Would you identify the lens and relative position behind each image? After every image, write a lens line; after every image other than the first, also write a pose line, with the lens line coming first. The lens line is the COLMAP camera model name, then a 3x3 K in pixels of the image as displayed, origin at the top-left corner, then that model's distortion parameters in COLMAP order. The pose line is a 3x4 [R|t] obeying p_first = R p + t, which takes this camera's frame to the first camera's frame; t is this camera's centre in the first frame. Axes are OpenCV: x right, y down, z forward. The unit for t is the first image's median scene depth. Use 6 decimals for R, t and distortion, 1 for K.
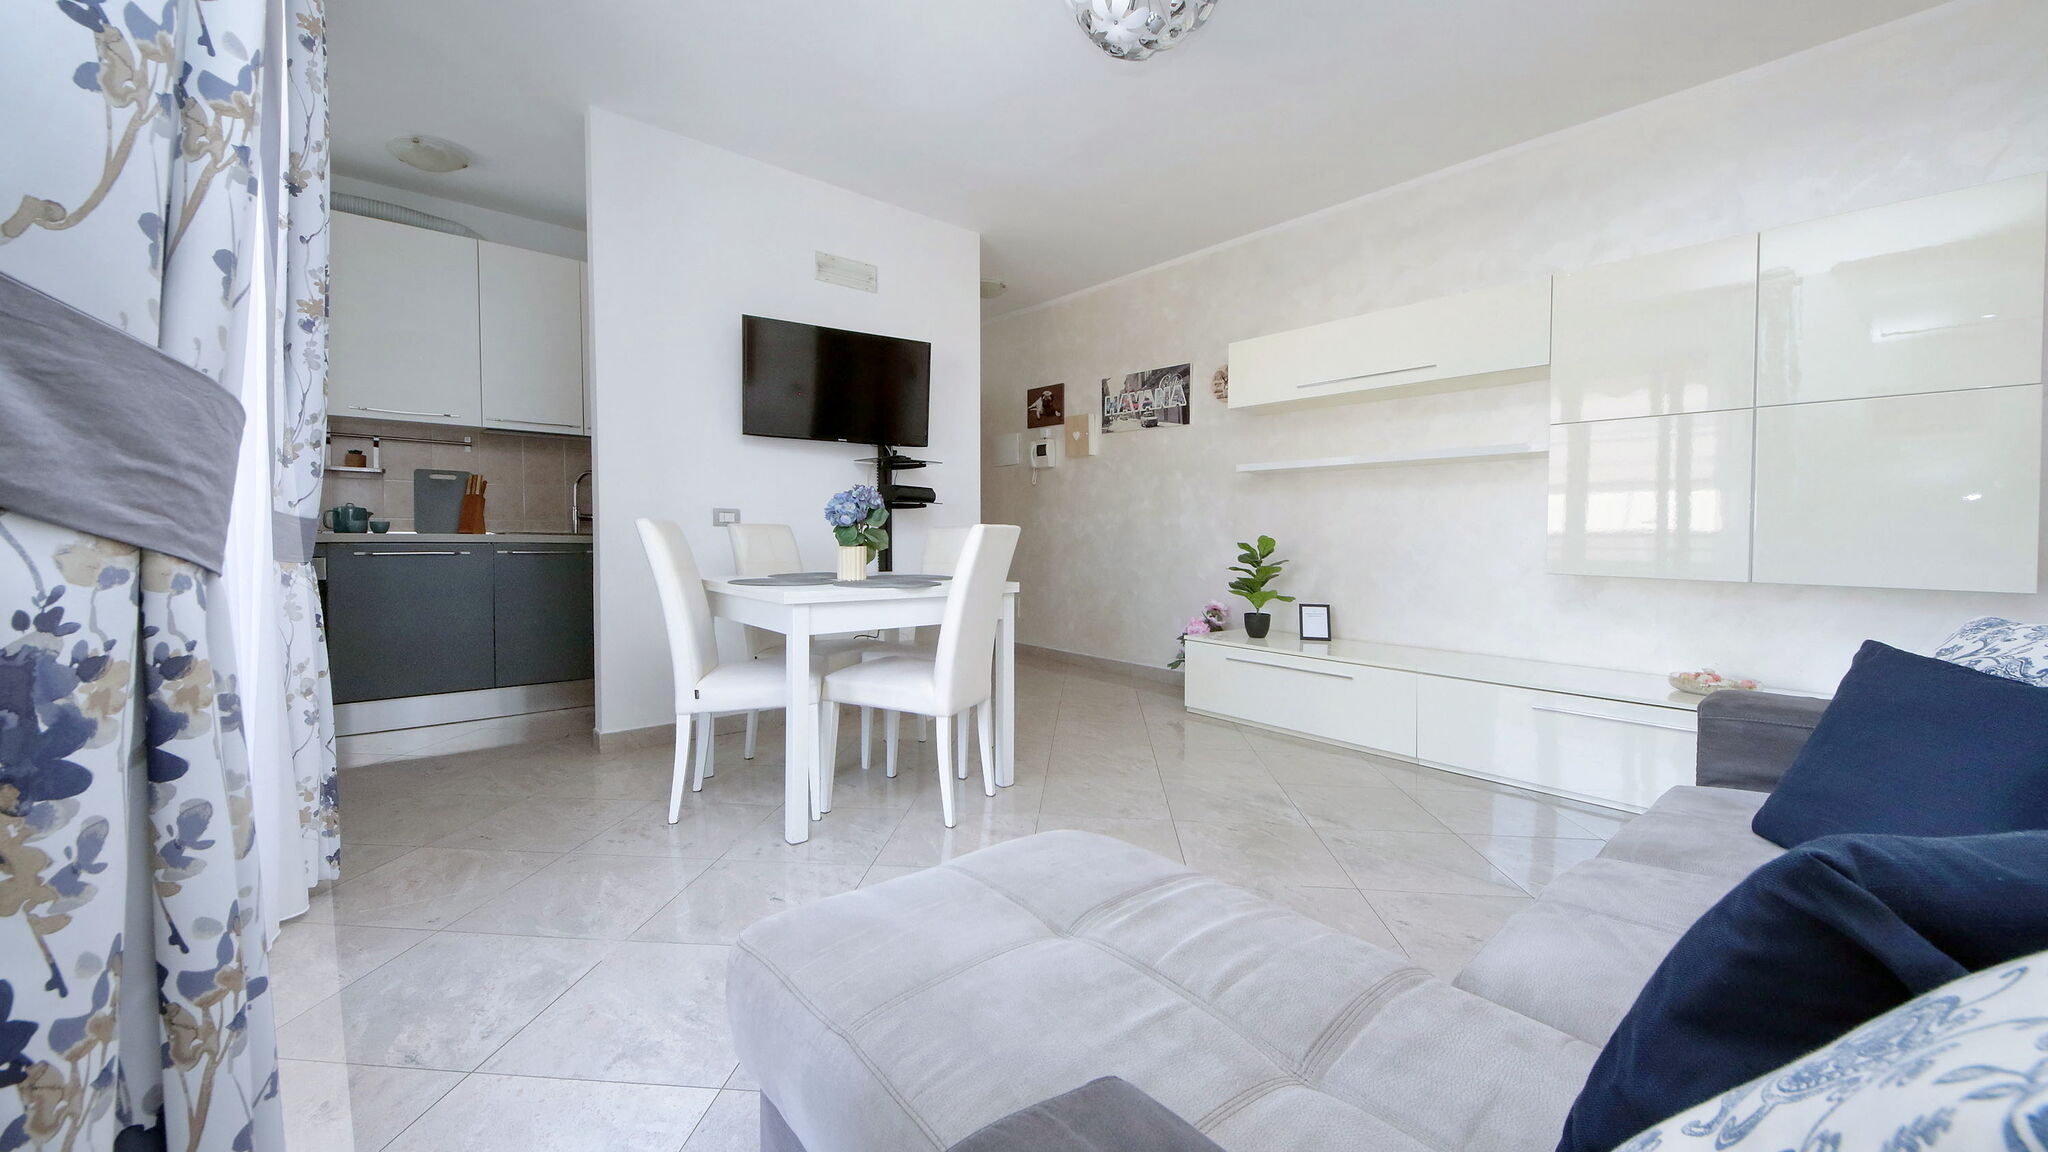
lens RADIAL K [[804.5, 0, 1053.7], [0, 804.5, 564.9], [0, 0, 1]] dist [0.028808, -0.000181]
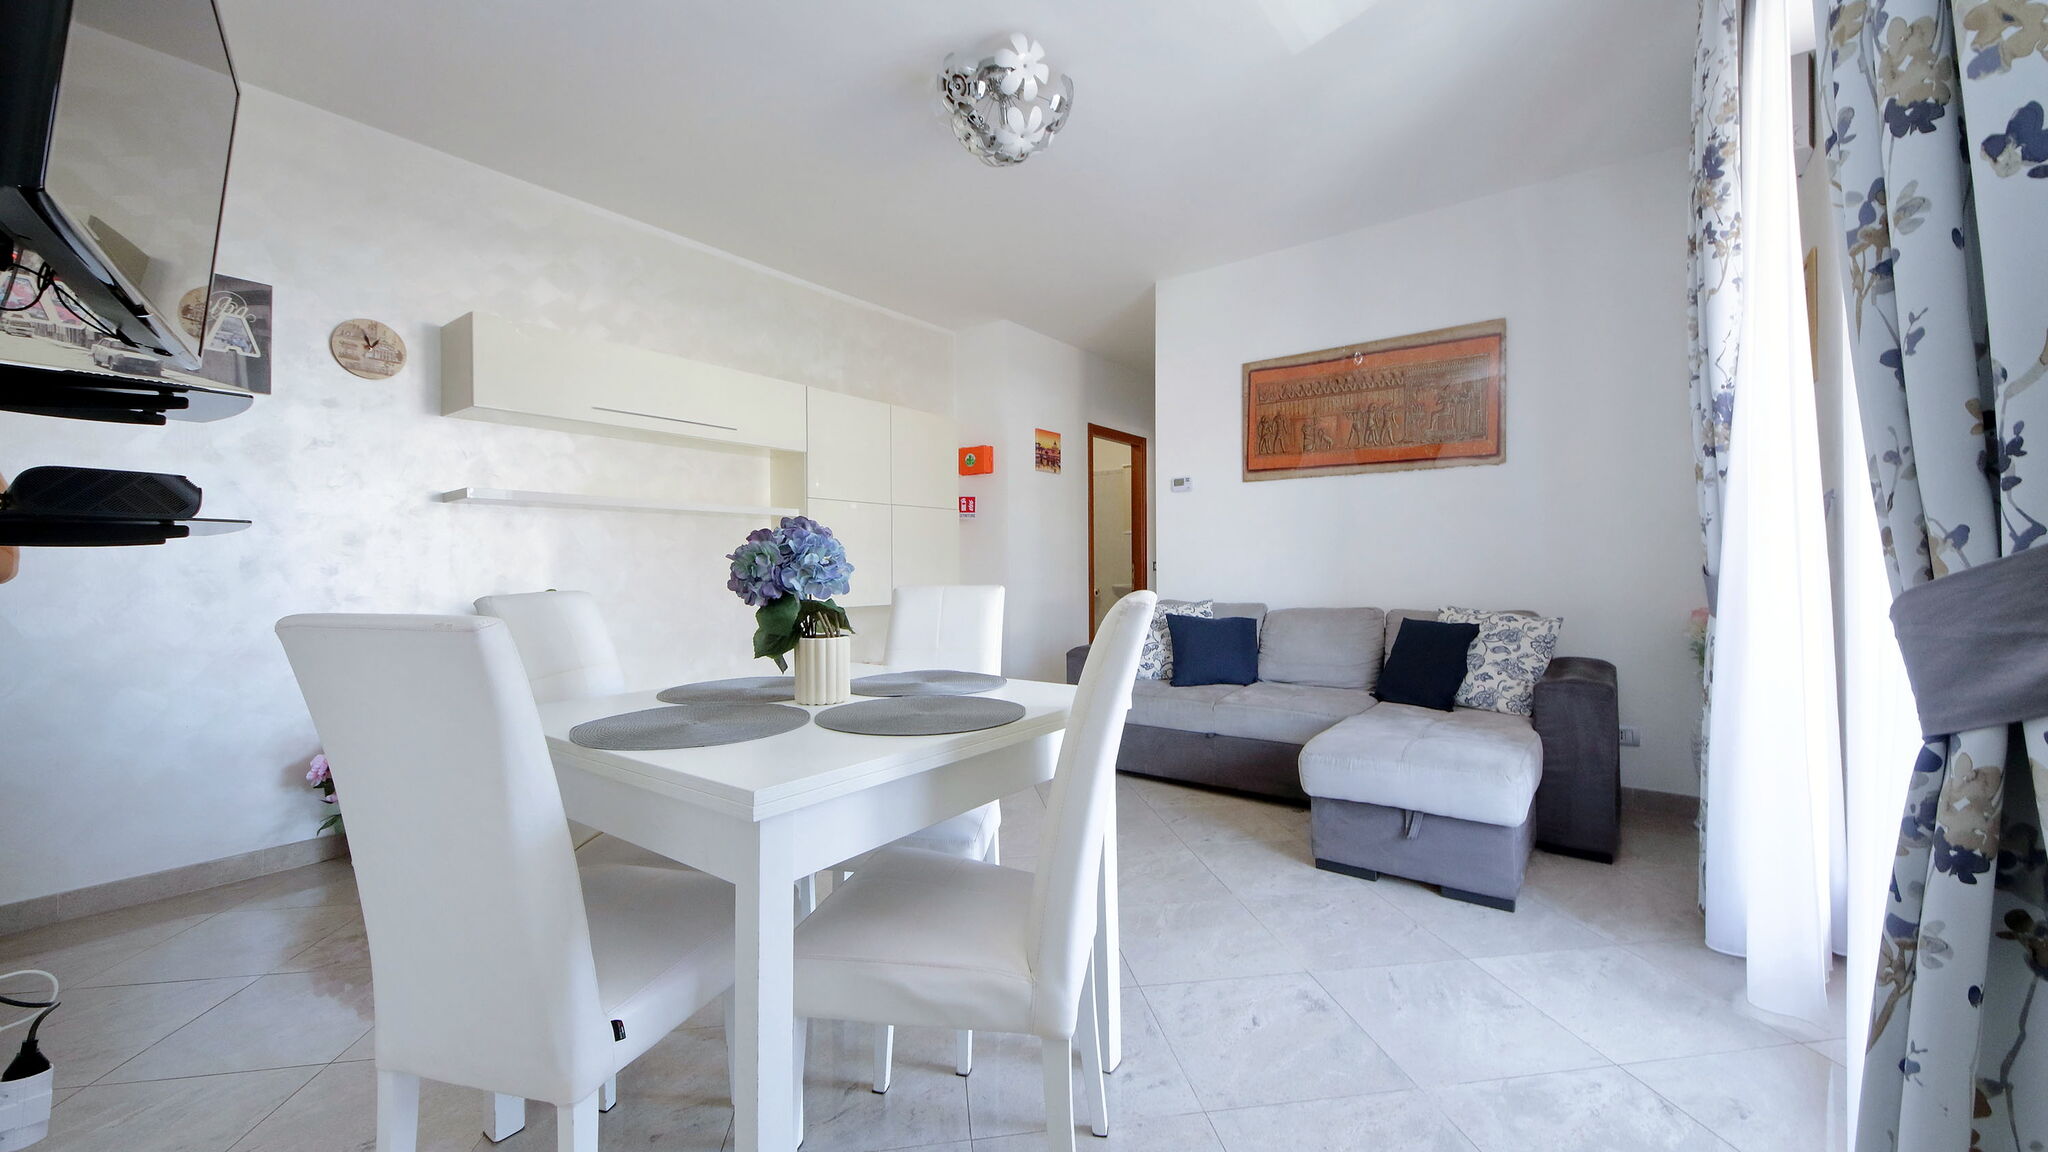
lens RADIAL K [[776.6, 0, 1046.4], [0, 776.6, 582.5], [0, 0, 1]] dist [0.017302, -0.000109]
pose [[-0.219904, -0.034663, 0.974906, -0.582374], [0.042088, 0.998101, 0.044981, -0.056863], [-0.974613, 0.050924, -0.218027, 0.729656]]
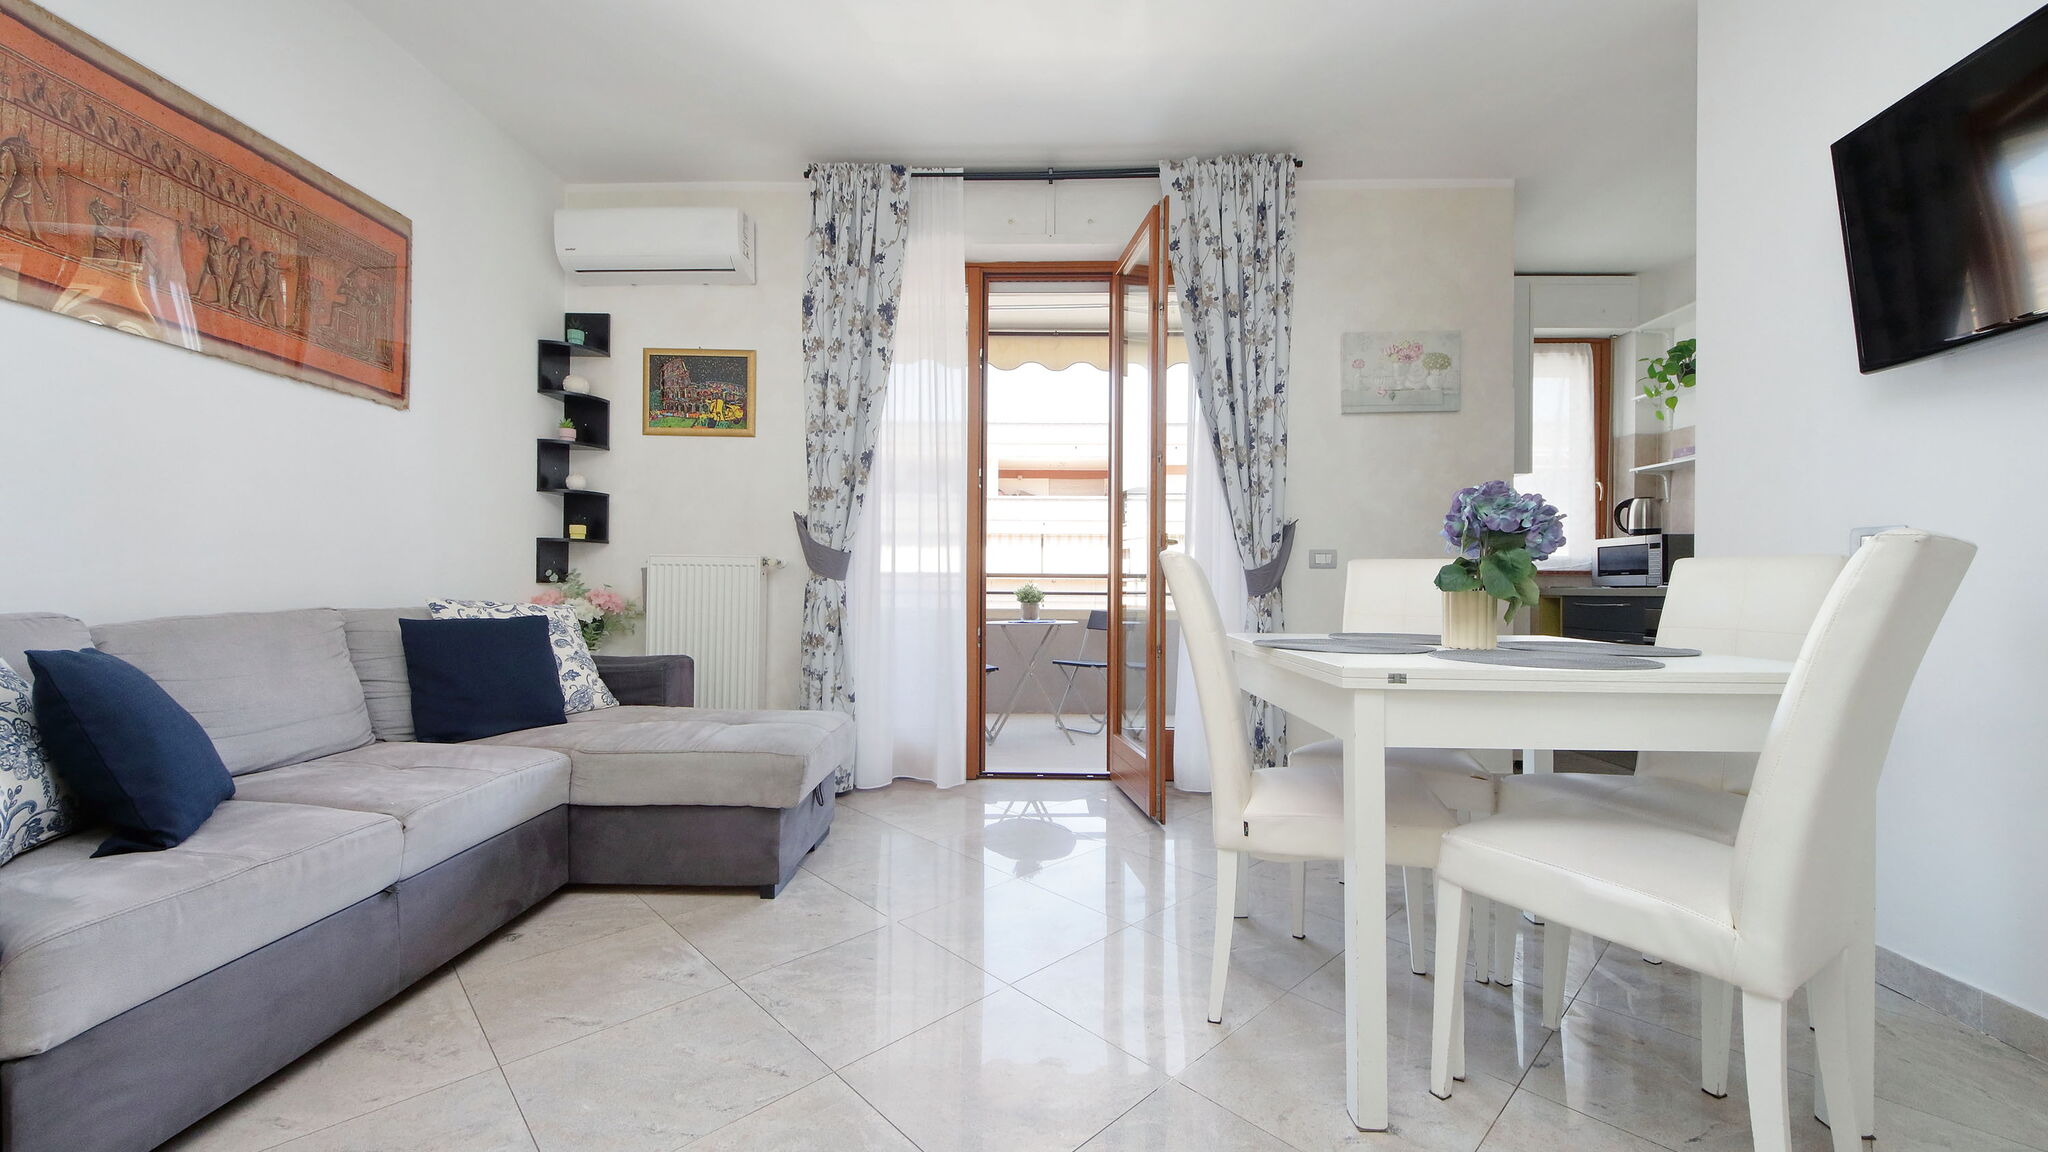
lens RADIAL K [[773.5, 0, 1020.9], [0, 773.5, 575.9], [0, 0, 1]] dist [0.049407, -0.024902]
pose [[-0.673877, -0.026297, -0.738375, 0.315523], [-0.048582, 0.998781, 0.008767, -0.019253], [0.737244, 0.041779, -0.674333, 0.875526]]
